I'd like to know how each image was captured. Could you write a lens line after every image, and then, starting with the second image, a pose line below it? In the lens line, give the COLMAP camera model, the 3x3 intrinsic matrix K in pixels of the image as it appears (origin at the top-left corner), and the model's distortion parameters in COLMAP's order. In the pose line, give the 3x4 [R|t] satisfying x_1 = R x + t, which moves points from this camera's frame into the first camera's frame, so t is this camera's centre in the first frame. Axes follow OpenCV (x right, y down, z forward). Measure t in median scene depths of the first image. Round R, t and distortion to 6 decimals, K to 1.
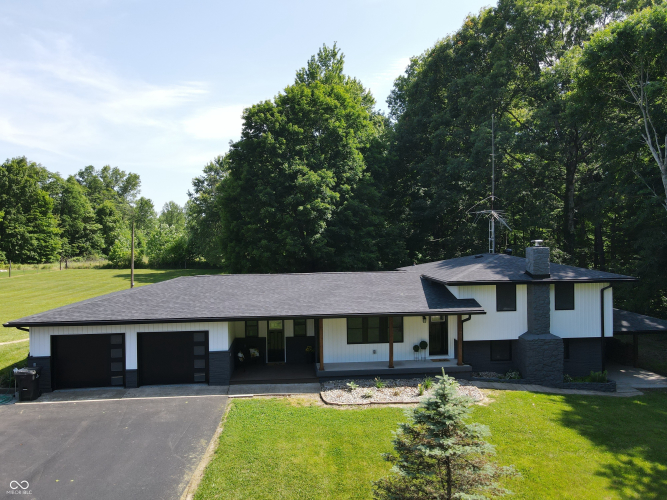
lens RADIAL K [[493.3, 0, 329.8], [0, 493.3, 235.9], [0, 0, 1]] dist [0.021592, 0.000458]
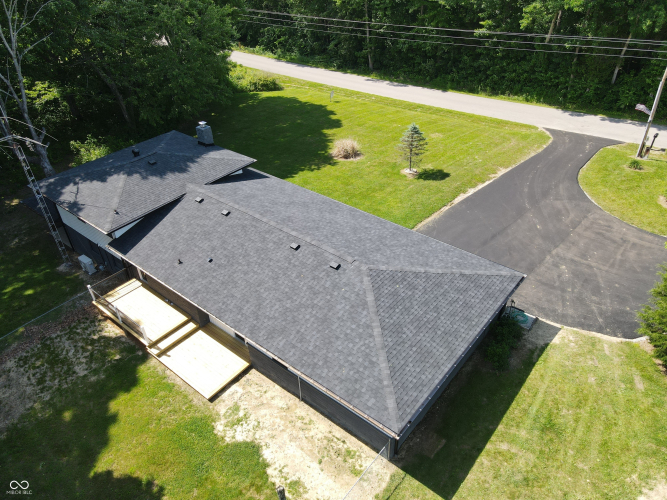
lens RADIAL K [[494.8, 0, 330.7], [0, 494.8, 237.7], [0, 0, 1]] dist [0.020136, 0.000332]
pose [[-0.718157, -0.374293, 0.586648, -0.826604], [0.025377, 0.828382, 0.559589, -0.506479], [-0.695418, 0.416760, -0.585410, 1.689246]]
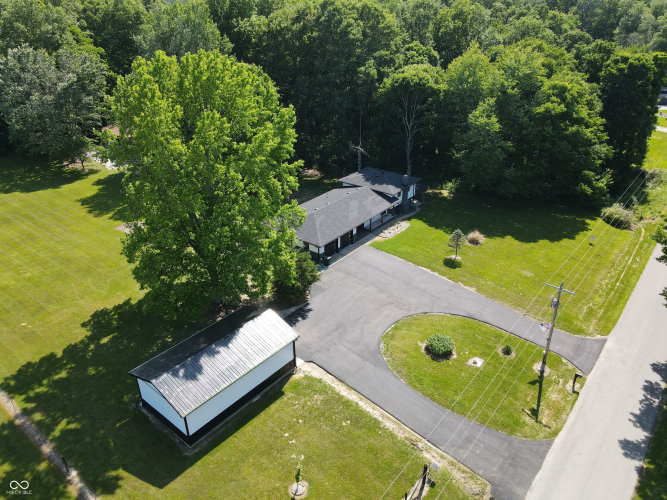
lens RADIAL K [[493.3, 0, 329.8], [0, 493.3, 235.9], [0, 0, 1]] dist [0.021592, 0.000458]
pose [[0.685865, -0.314982, 0.656030, -2.243089], [-0.001240, 0.900969, 0.433882, -1.060337], [-0.727727, -0.298398, 0.617553, -0.824619]]
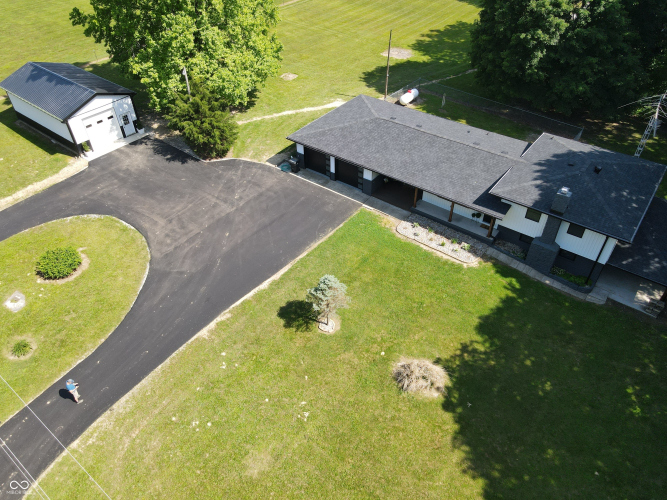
lens RADIAL K [[493.3, 0, 329.8], [0, 493.3, 235.9], [0, 0, 1]] dist [0.021592, 0.000458]
pose [[0.739660, 0.431363, -0.516555, 0.678910], [0.007827, 0.761997, 0.647533, -0.760550], [0.672935, -0.482997, 0.560242, -0.256750]]
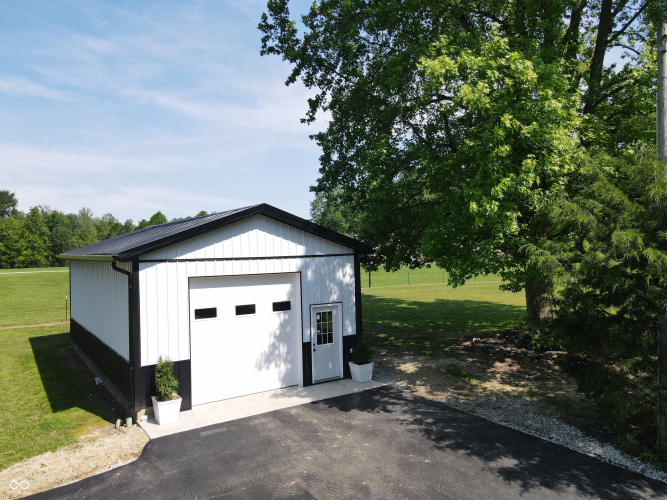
lens RADIAL K [[493.3, 0, 329.8], [0, 493.3, 235.9], [0, 0, 1]] dist [0.021592, 0.000458]
pose [[0.508824, -0.030434, -0.860333, -0.690206], [0.009470, 0.999512, -0.029757, 0.108272], [0.860819, 0.006994, 0.508864, 0.252971]]
